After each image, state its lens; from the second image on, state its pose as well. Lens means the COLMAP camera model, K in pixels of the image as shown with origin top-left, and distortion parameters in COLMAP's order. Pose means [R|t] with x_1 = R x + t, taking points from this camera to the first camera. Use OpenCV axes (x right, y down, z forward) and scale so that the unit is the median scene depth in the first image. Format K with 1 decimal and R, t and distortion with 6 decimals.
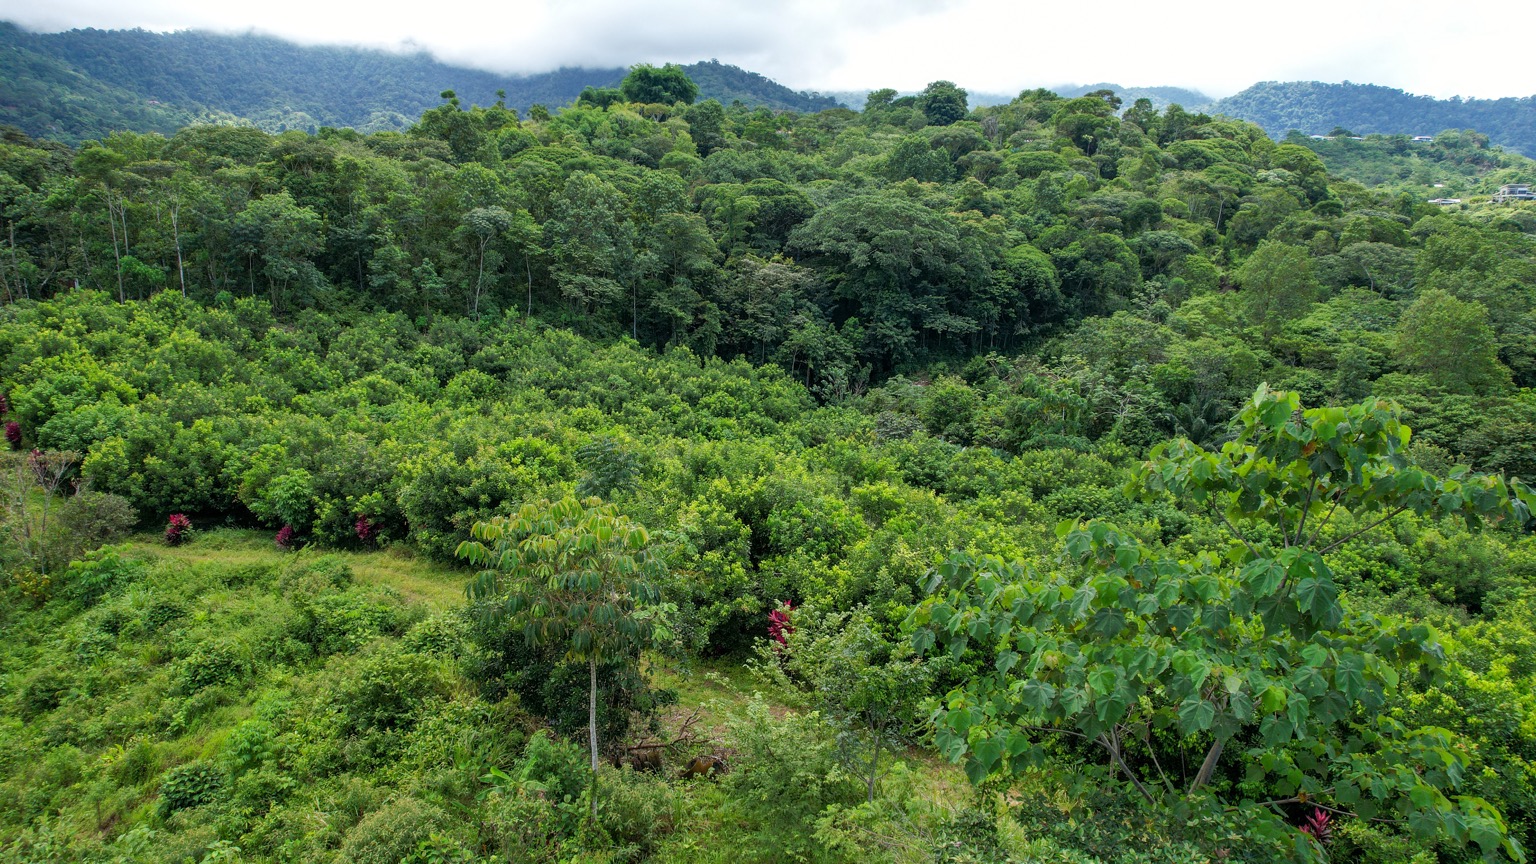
lens RADIAL K [[977.8, 0, 763.2], [0, 977.8, 440.2], [0, 0, 1]] dist [-0.079524, 0.070383]
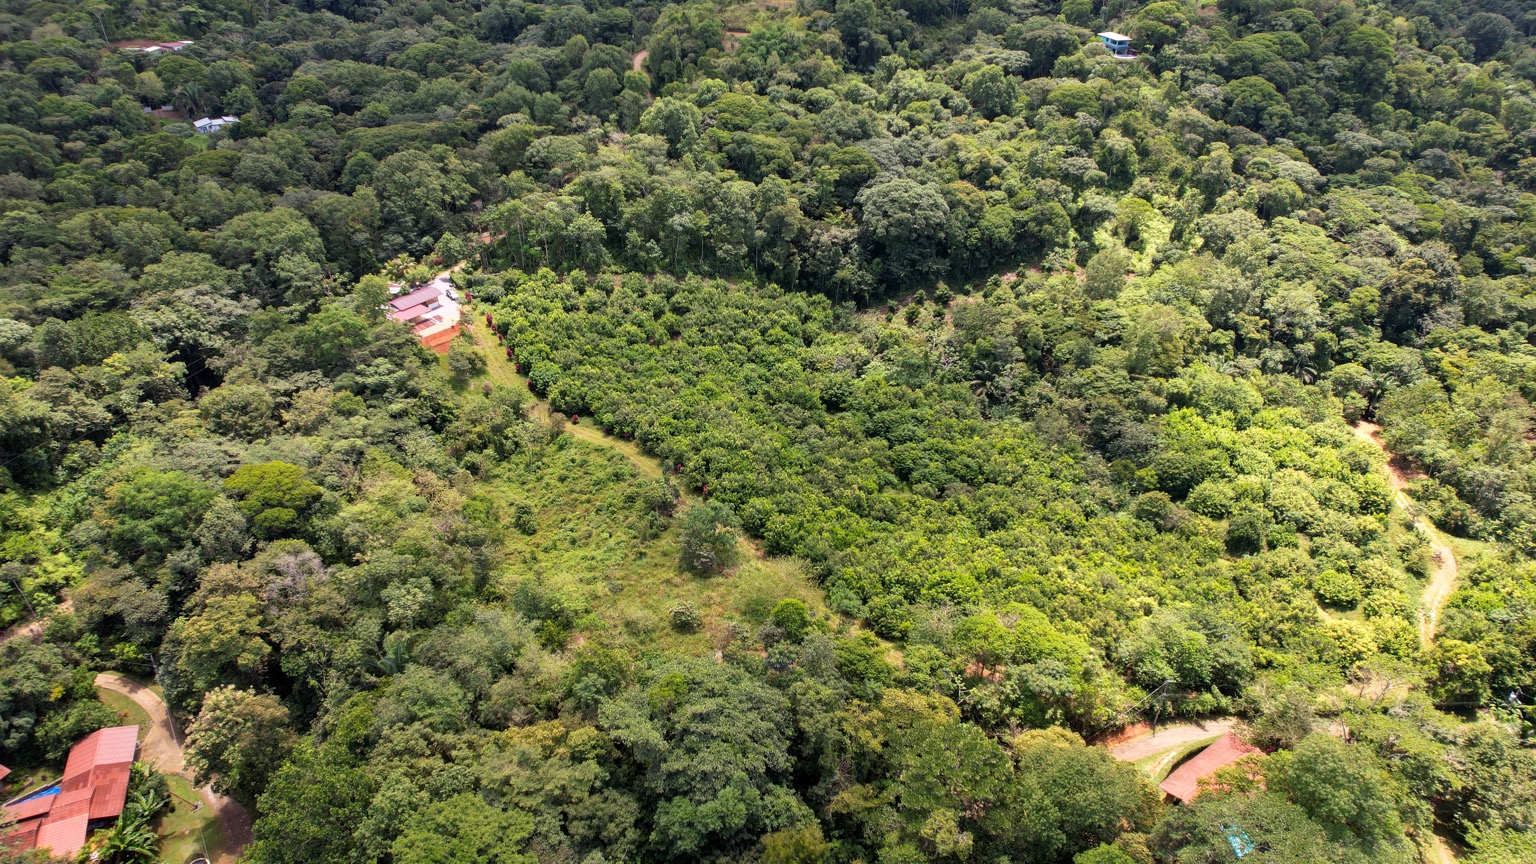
lens RADIAL K [[977.8, 0, 768.7], [0, 977.8, 433.2], [0, 0, 1]] dist [-0.079524, 0.070383]
pose [[0.968562, 0.127351, -0.213703, 0.716193], [-0.047956, 0.938502, 0.341928, -0.950408], [0.244106, -0.320931, 0.915104, -1.794891]]
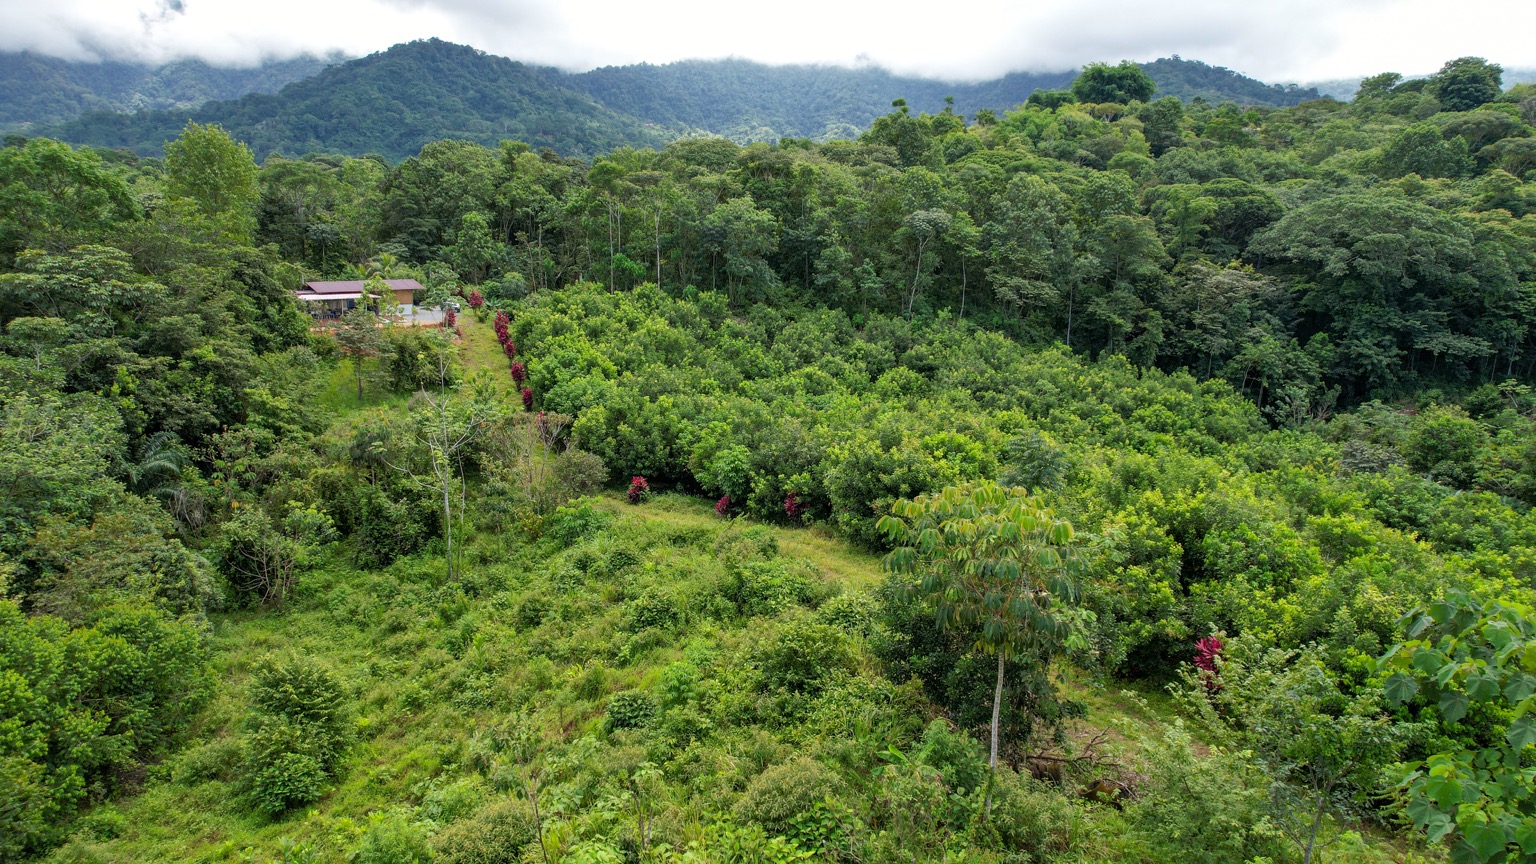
lens RADIAL K [[977.8, 0, 764.4], [0, 977.8, 438.9], [0, 0, 1]] dist [-0.079524, 0.070383]
pose [[0.908033, 0.079718, -0.411244, -0.003188], [-0.083126, 0.996493, 0.009621, 0.007945], [0.410569, 0.025449, 0.911474, 0.004530]]
